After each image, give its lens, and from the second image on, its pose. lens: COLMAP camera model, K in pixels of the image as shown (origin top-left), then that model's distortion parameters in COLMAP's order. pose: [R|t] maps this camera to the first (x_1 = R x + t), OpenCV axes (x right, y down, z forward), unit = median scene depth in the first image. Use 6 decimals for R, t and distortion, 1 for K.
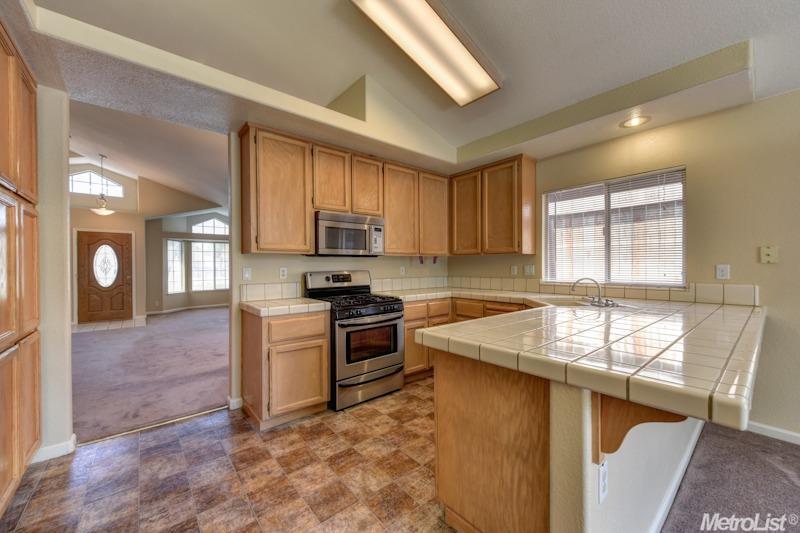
lens RADIAL K [[316.0, 0, 398.9], [0, 316.0, 269.1], [0, 0, 1]] dist [0.009387, -0.002554]
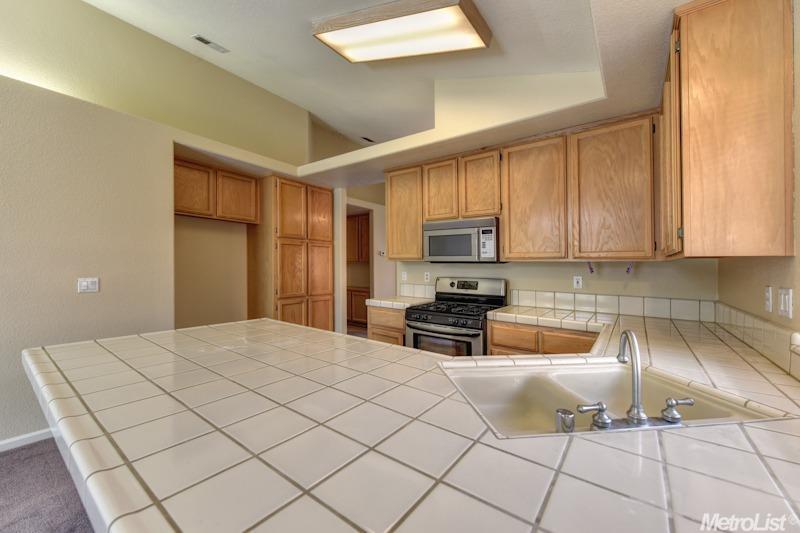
lens RADIAL K [[316.0, 0, 401.6], [0, 316.0, 269.5], [0, 0, 1]] dist [0.009387, -0.002554]
pose [[0.227829, 0.020386, -0.973488, 0.707752], [-0.026456, 0.999541, 0.014740, -0.028020], [0.973342, 0.022396, 0.228264, 0.567989]]
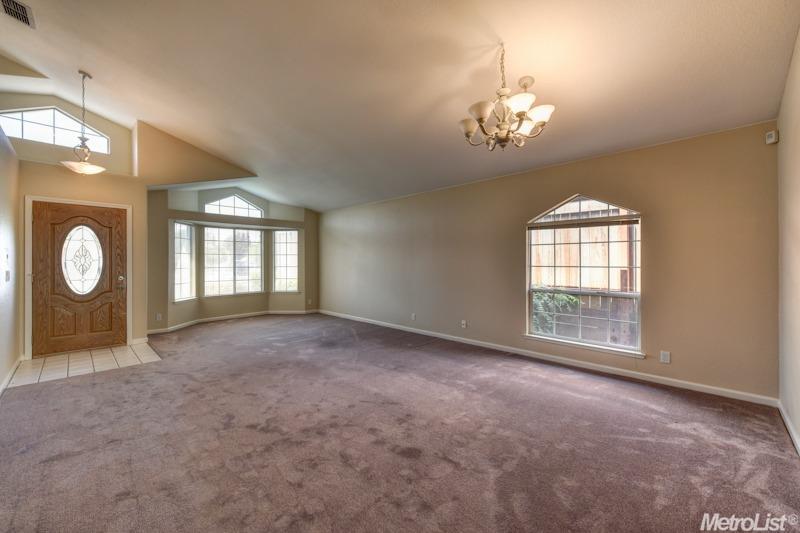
lens RADIAL K [[316.0, 0, 403.5], [0, 316.0, 262.6], [0, 0, 1]] dist [0.009387, -0.002554]
pose [[0.993962, 0.002736, 0.109694, -0.784174], [-0.001966, 0.999973, -0.007126, -0.005297], [-0.109711, 0.006867, 0.993940, 0.675587]]
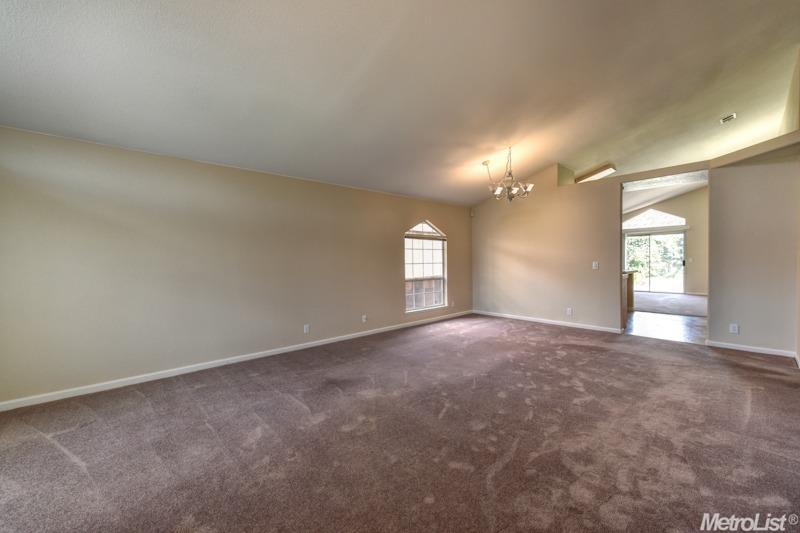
lens RADIAL K [[316.0, 0, 395.8], [0, 316.0, 268.5], [0, 0, 1]] dist [0.009387, -0.002554]
pose [[-0.039564, -0.018169, 0.999052, -1.874453], [0.026207, 0.999472, 0.019215, -0.009679], [-0.998873, 0.026943, -0.039067, 1.930591]]
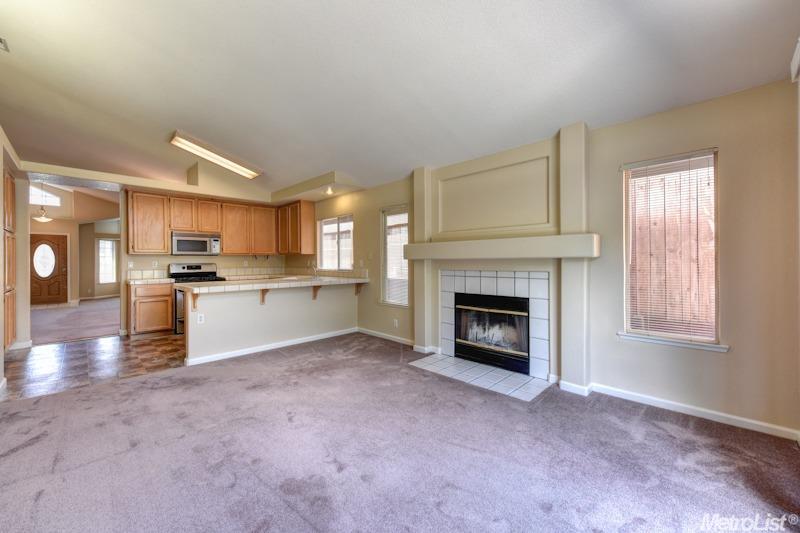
lens RADIAL K [[316.0, 0, 400.6], [0, 316.0, 262.0], [0, 0, 1]] dist [0.009387, -0.002554]
pose [[0.994747, -0.000117, 0.102361, 0.777962], [0.000776, 0.999979, -0.006392, 0.009658], [-0.102358, 0.006438, 0.994727, -0.879525]]
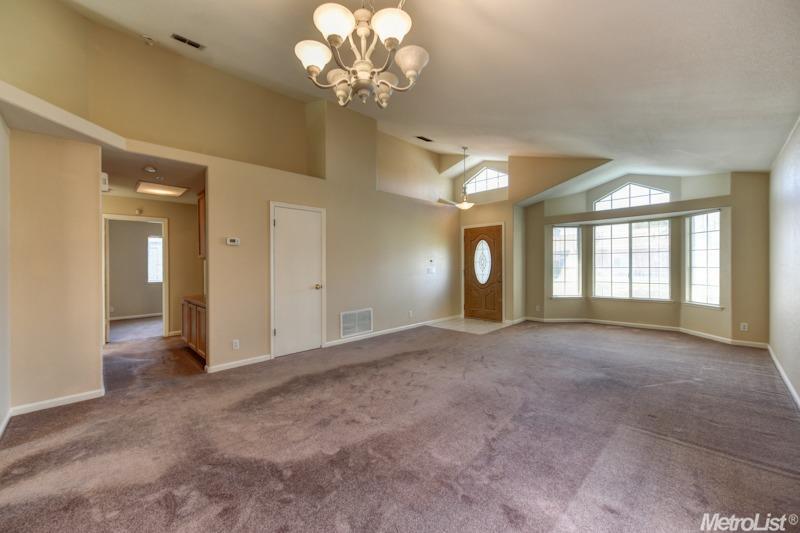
lens RADIAL K [[316.0, 0, 396.2], [0, 316.0, 266.3], [0, 0, 1]] dist [0.009387, -0.002554]
pose [[0.072175, 0.007729, -0.997362, 0.017740], [0.002871, 0.999964, 0.007956, -0.011544], [0.997388, -0.003438, 0.072151, 1.402233]]
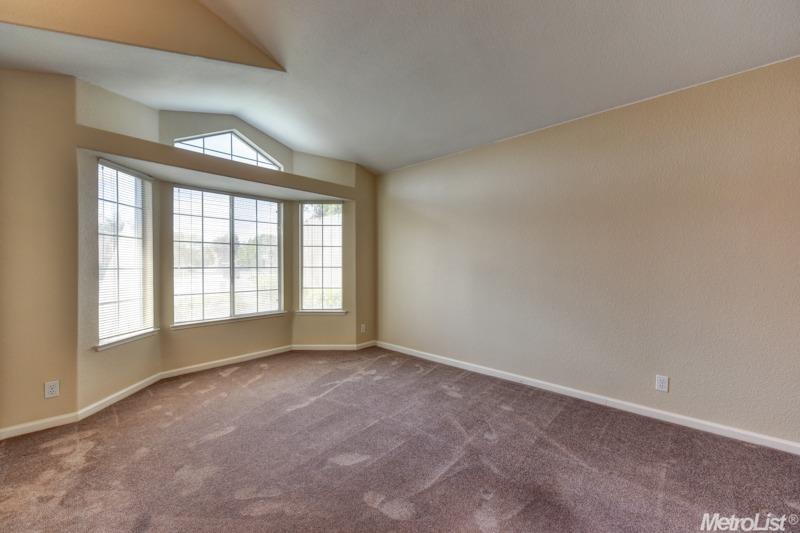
lens RADIAL K [[316.0, 0, 398.5], [0, 316.0, 269.9], [0, 0, 1]] dist [0.009387, -0.002554]
pose [[0.991405, 0.003761, 0.130778, -1.215964], [-0.004254, 0.999985, 0.003492, 0.014482], [-0.130763, -0.004018, 0.991406, 1.665288]]
